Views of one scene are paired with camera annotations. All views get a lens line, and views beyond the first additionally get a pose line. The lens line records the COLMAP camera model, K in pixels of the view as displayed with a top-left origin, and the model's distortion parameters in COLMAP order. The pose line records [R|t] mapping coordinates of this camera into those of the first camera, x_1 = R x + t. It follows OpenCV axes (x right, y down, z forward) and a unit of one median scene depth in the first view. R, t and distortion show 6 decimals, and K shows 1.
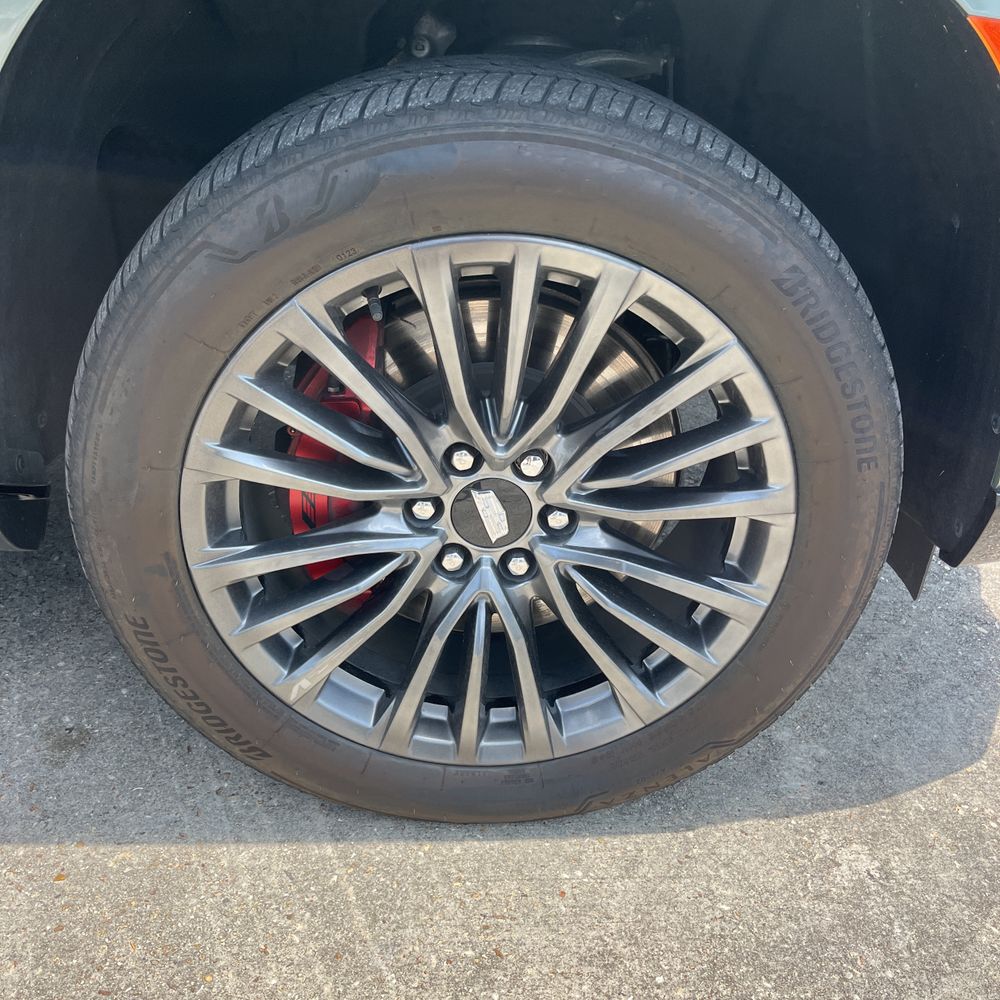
lens RADIAL K [[948.7, 0, 503.6], [0, 948.7, 519.4], [0, 0, 1]] dist [0.063645, 0.000000]
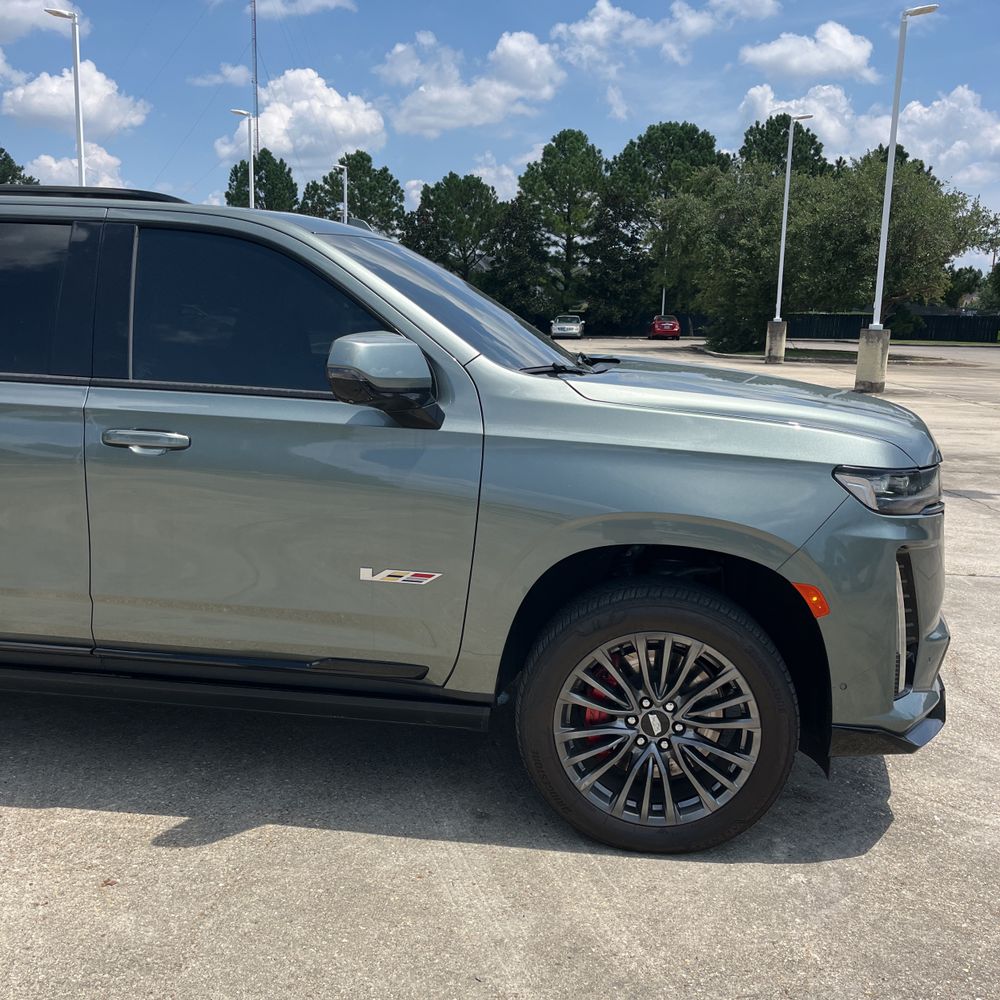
lens RADIAL K [[1014.4, 0, 497.1], [0, 1014.4, 475.0], [0, 0, 1]] dist [0.034959, 0.000000]
pose [[0.988576, 0.023688, -0.148850, -0.045915], [-0.078392, 0.924293, -0.373546, 0.486097], [0.128733, 0.380947, 0.915591, -2.167404]]
